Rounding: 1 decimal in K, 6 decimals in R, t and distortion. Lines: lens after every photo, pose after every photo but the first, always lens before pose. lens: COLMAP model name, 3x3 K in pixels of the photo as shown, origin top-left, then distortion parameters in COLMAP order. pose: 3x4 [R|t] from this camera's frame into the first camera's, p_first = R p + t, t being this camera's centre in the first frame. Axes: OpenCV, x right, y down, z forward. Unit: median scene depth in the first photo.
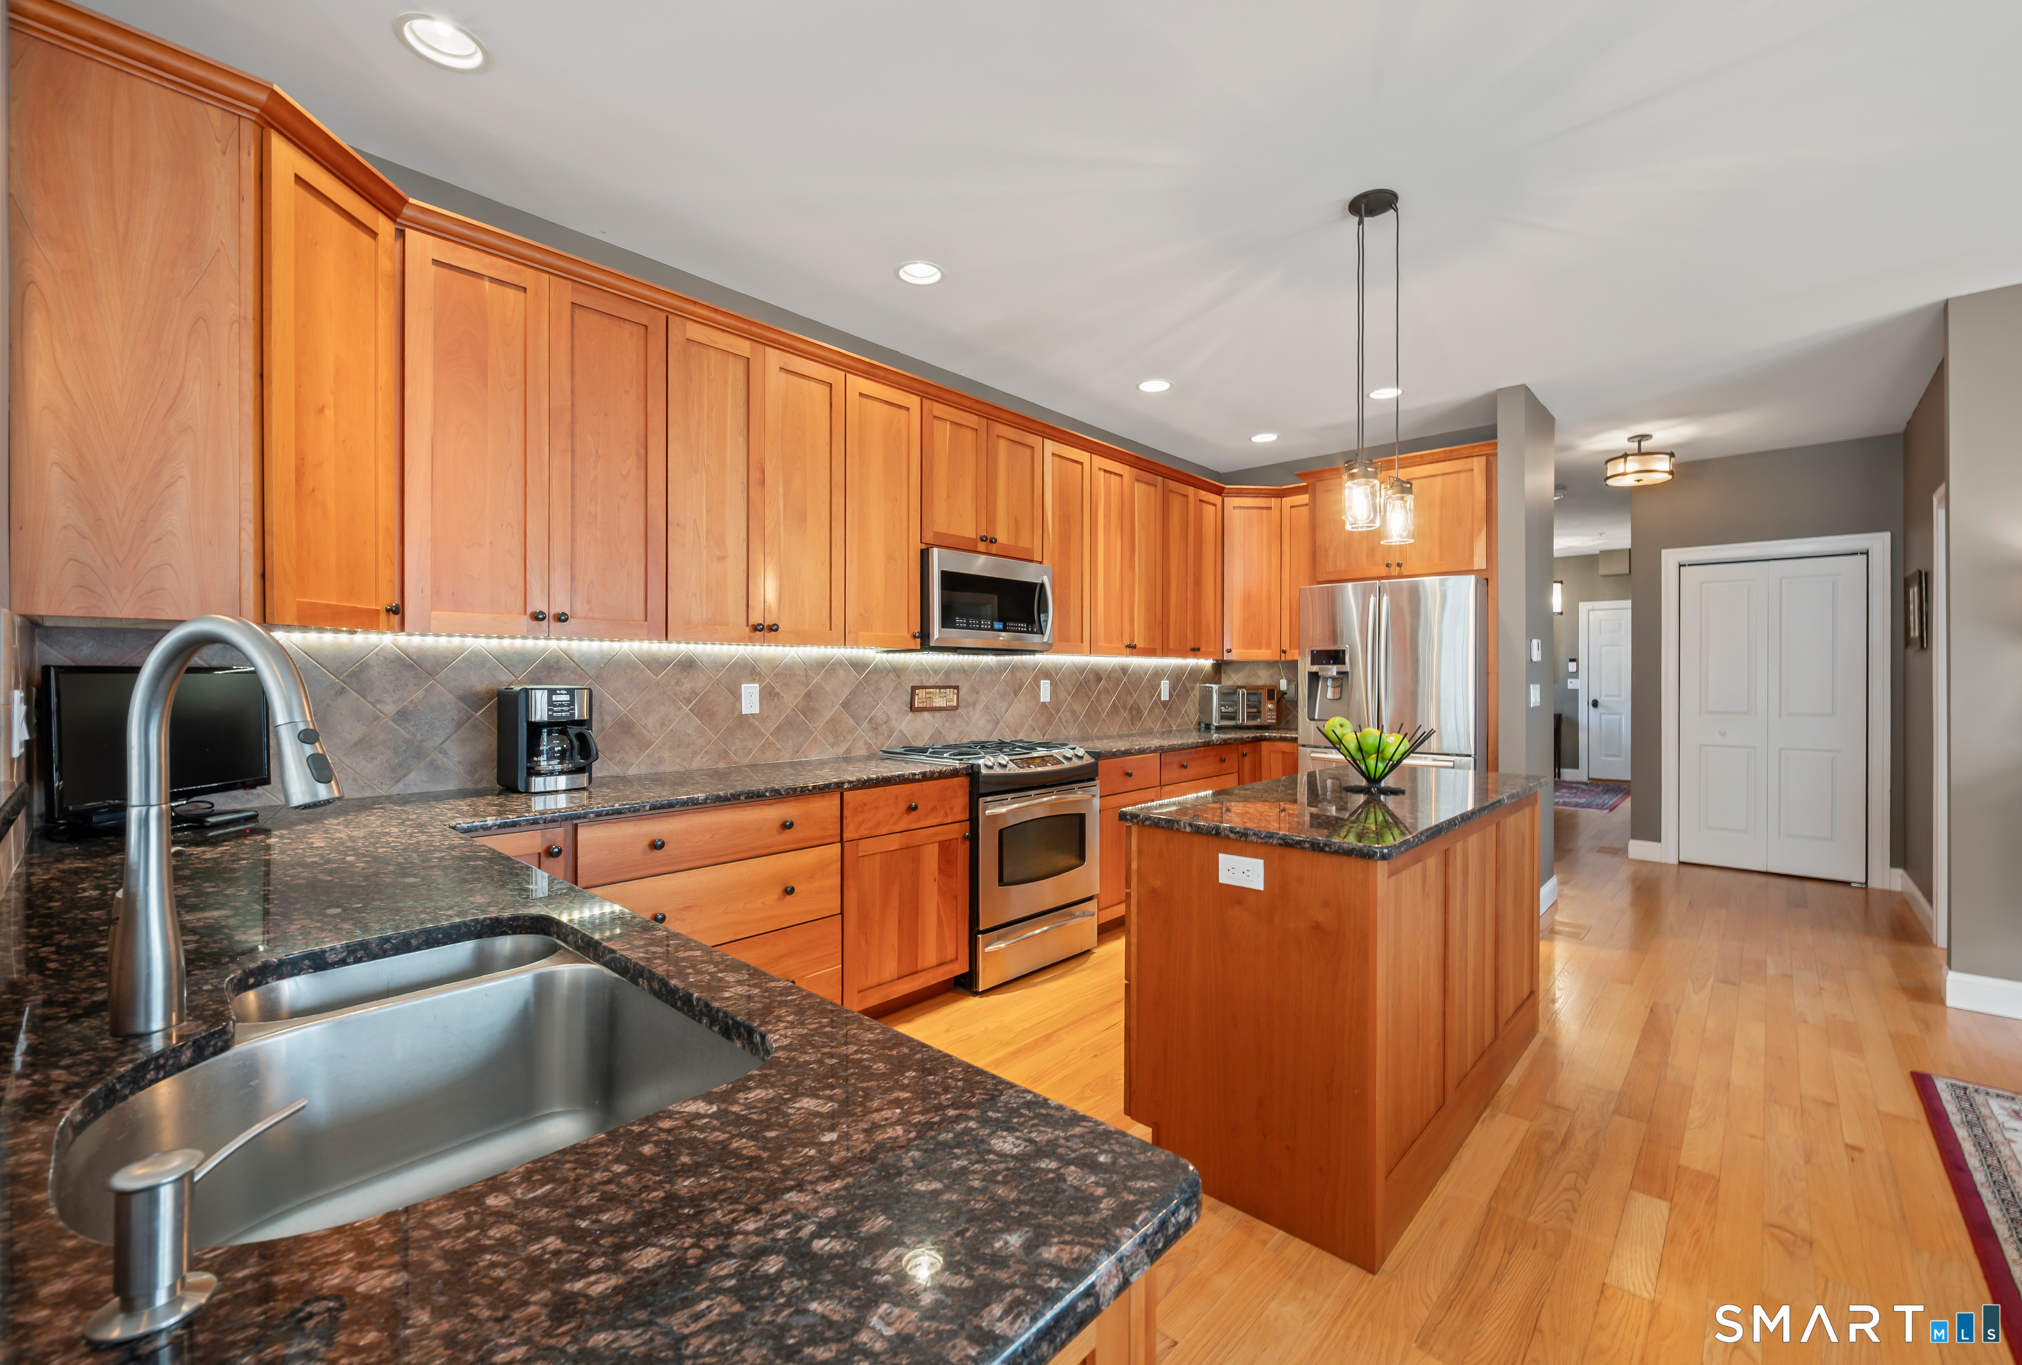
lens RADIAL K [[824.2, 0, 1002.6], [0, 824.2, 681.3], [0, 0, 1]] dist [0.002988, 0.000066]
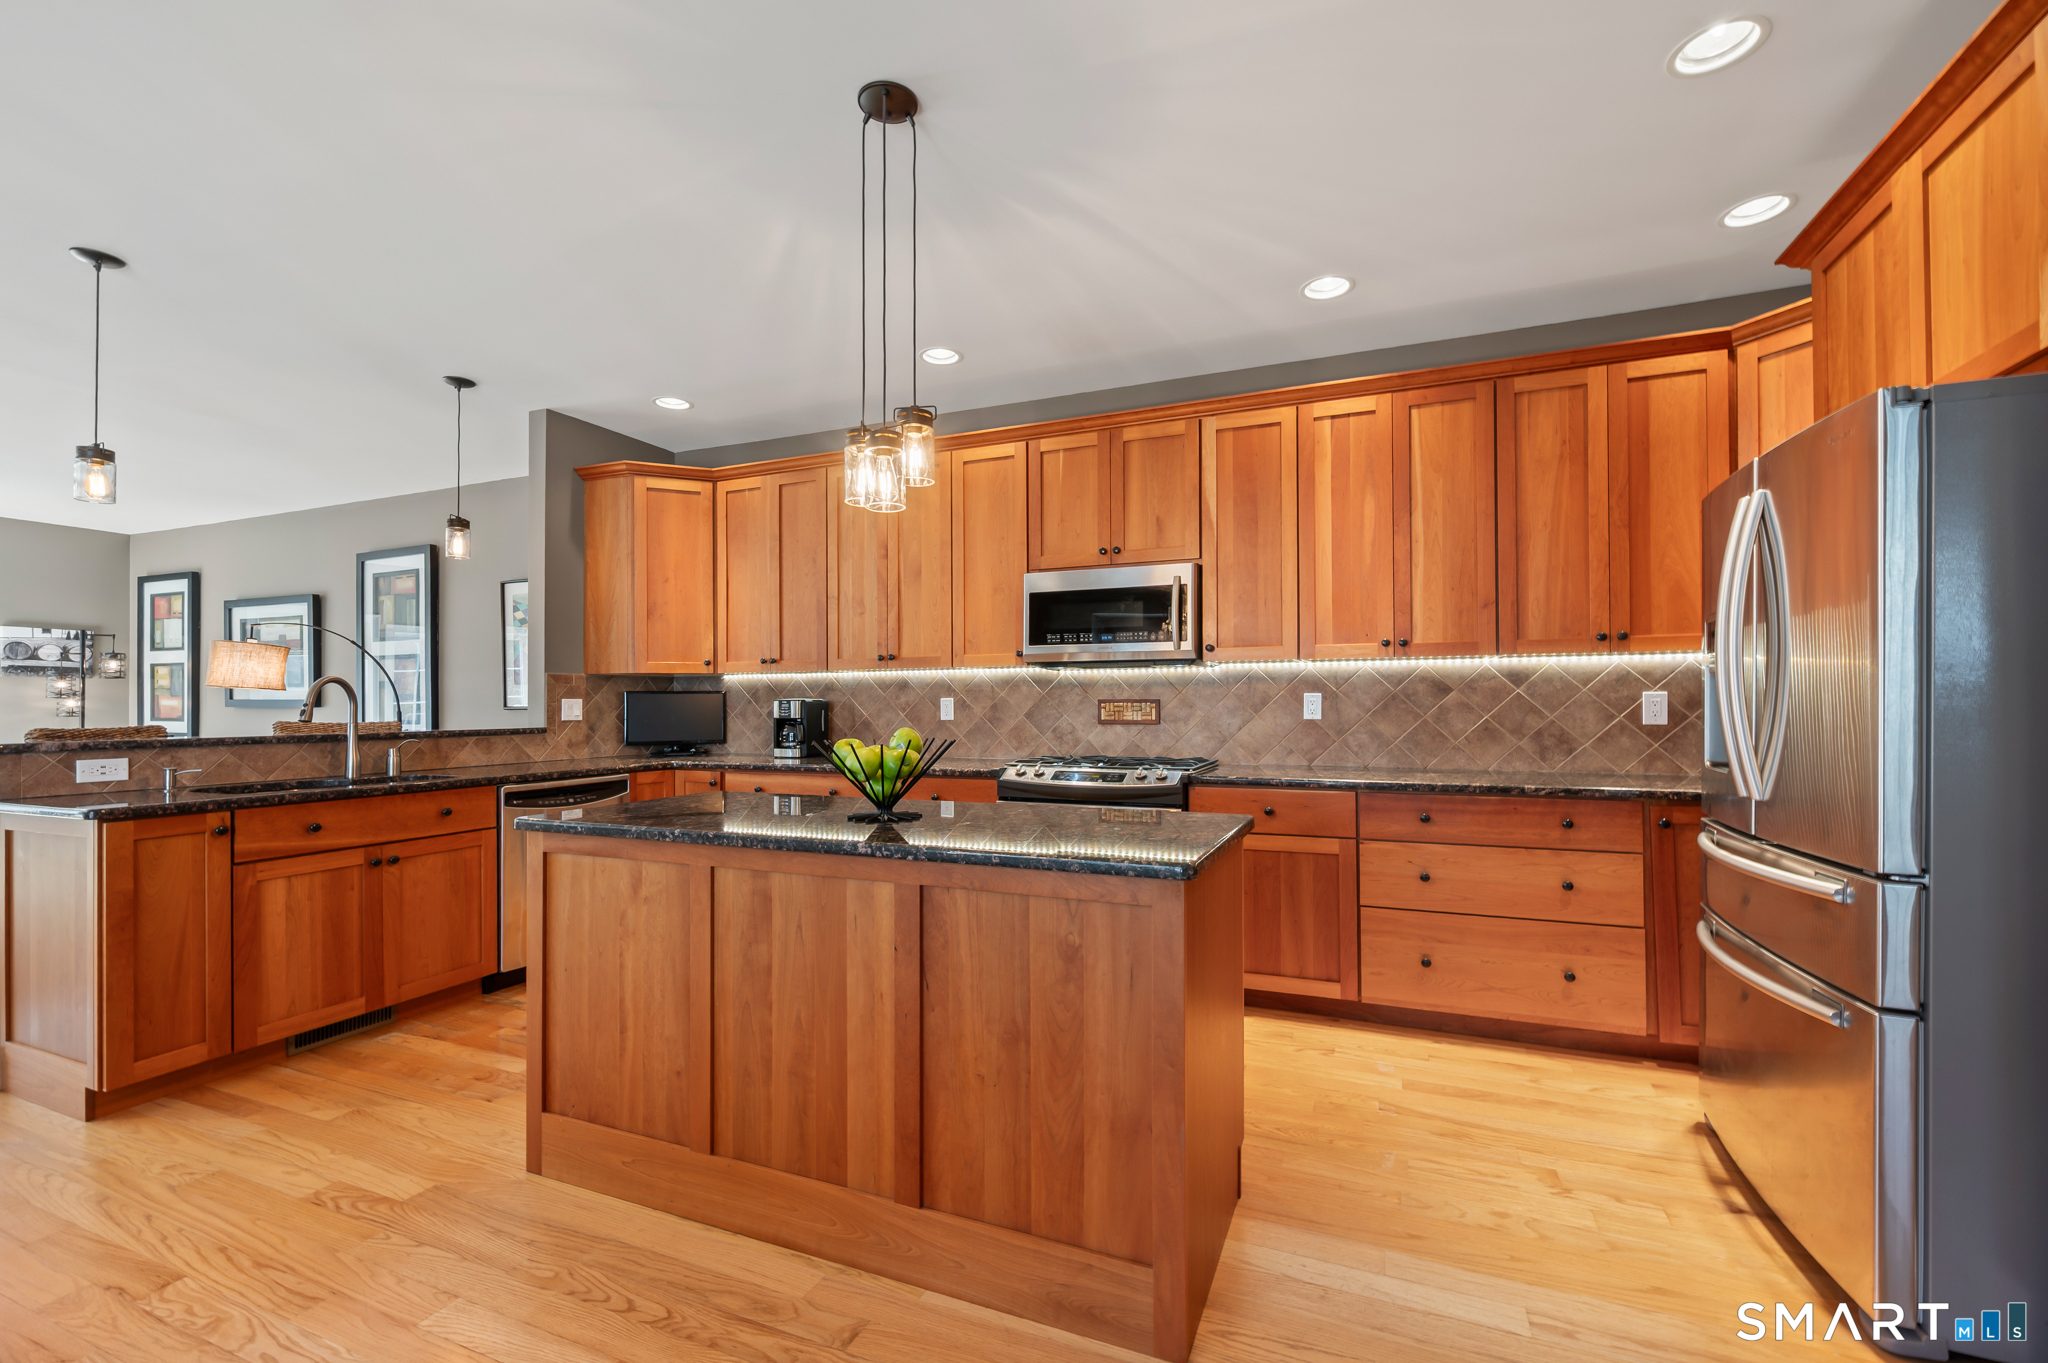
lens RADIAL K [[811.6, 0, 1081.6], [0, 811.6, 694.0], [0, 0, 1]] dist [0.002174, 0.000429]
pose [[0.386444, -0.012651, -0.922226, 1.072772], [0.001522, 0.999913, -0.013078, 0.015206], [0.922312, 0.003650, 0.386430, 0.733702]]
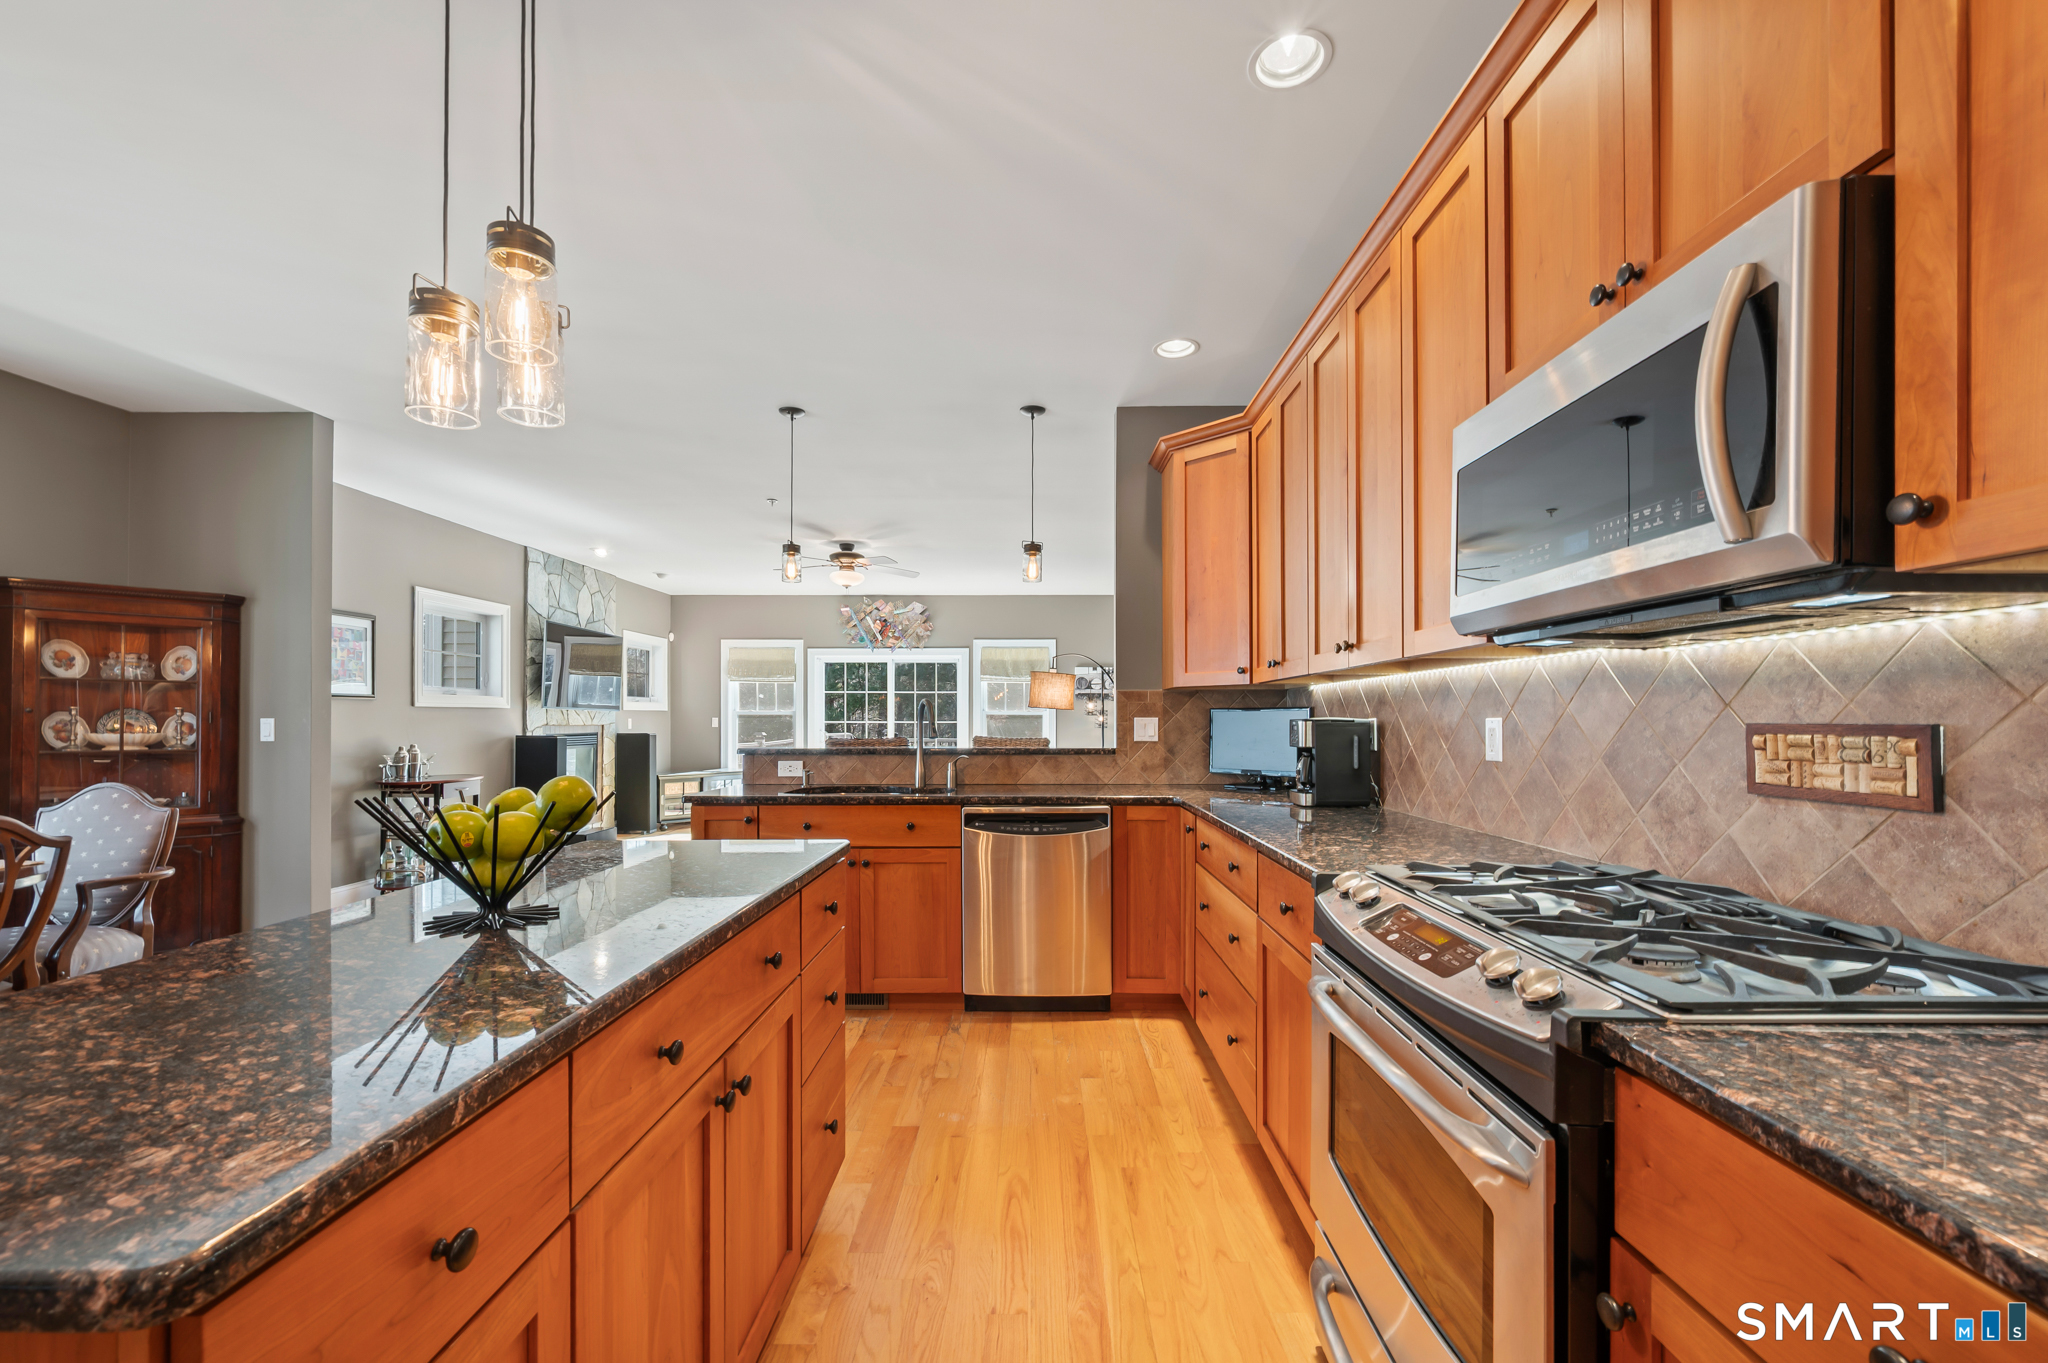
lens RADIAL K [[875.9, 0, 1058.9], [0, 875.9, 712.8], [0, 0, 1]] dist [0.001784, 0.000027]
pose [[-0.727361, -0.005349, -0.686234, 0.483549], [-0.002276, 0.999983, -0.005383, 0.004338], [0.686251, -0.002354, -0.727361, 1.364296]]
